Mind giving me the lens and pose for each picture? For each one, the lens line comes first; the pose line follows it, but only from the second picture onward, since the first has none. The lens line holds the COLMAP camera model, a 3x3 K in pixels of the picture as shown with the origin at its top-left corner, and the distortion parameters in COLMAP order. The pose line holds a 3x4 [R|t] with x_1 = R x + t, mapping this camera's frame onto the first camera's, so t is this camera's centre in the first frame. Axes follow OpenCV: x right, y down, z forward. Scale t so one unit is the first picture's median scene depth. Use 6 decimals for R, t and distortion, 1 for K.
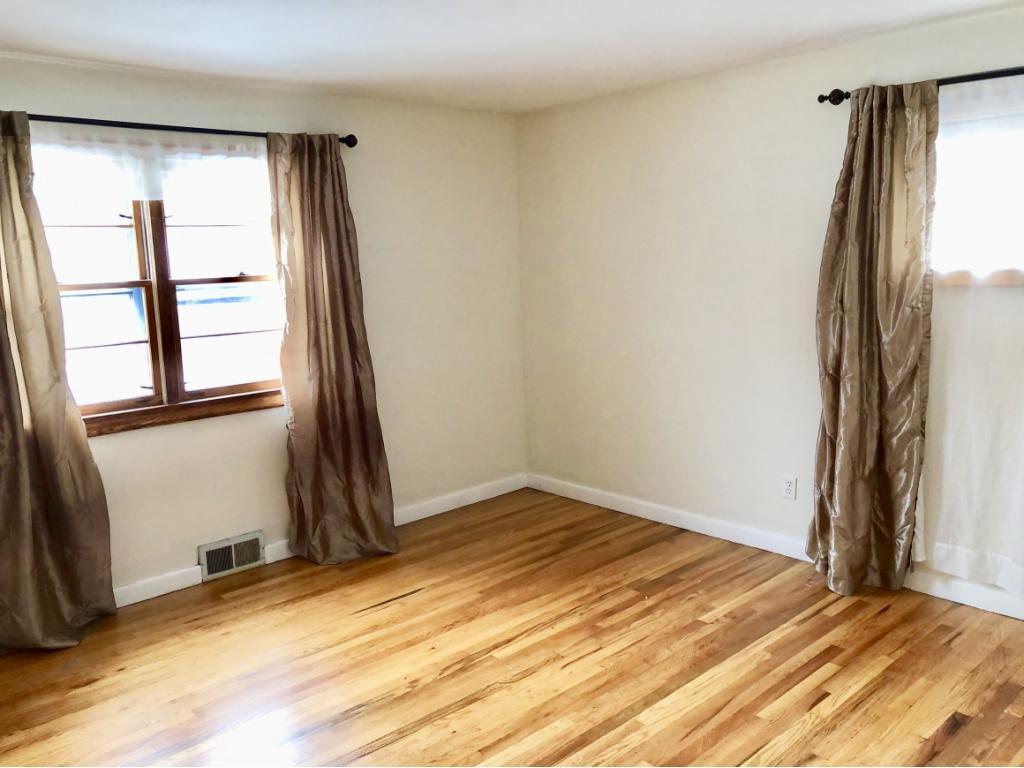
lens RADIAL K [[837.9, 0, 512.0], [0, 837.9, 384.0], [0, 0, 1]] dist [0.068085, -0.107640]
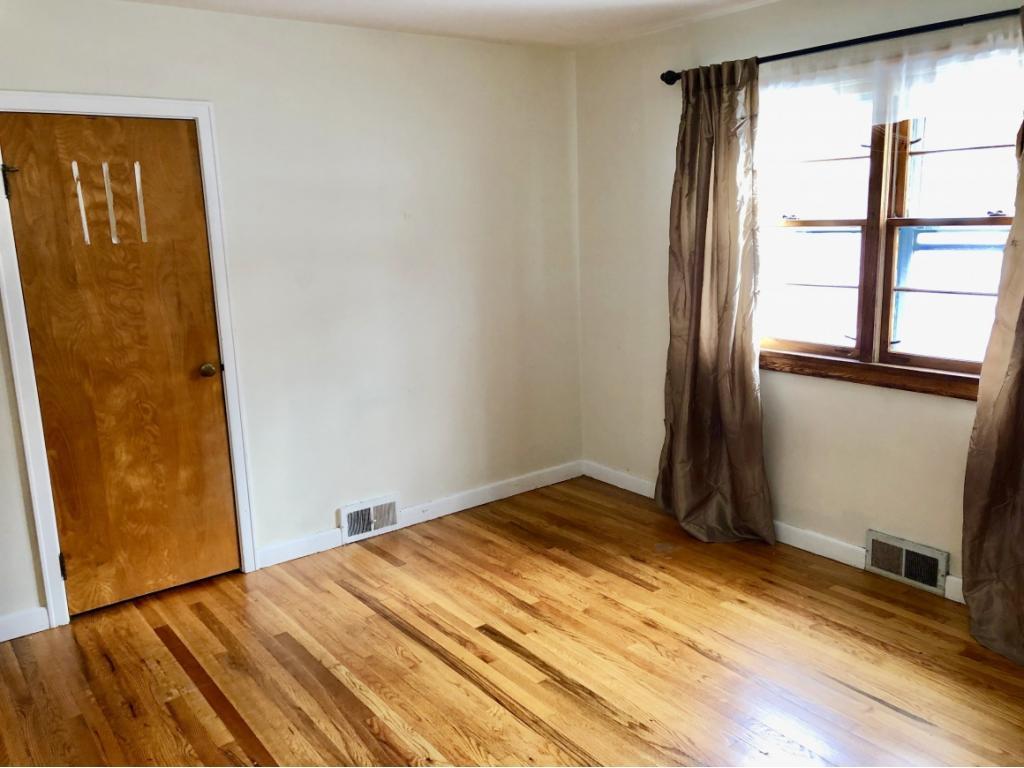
lens RADIAL K [[837.9, 0, 512.0], [0, 837.9, 384.0], [0, 0, 1]] dist [0.068085, -0.107640]
pose [[-0.101900, 0.234012, -0.966879, 0.495364], [-0.117971, 0.962237, 0.245322, -0.127644], [0.987775, 0.139062, -0.070445, 0.707793]]
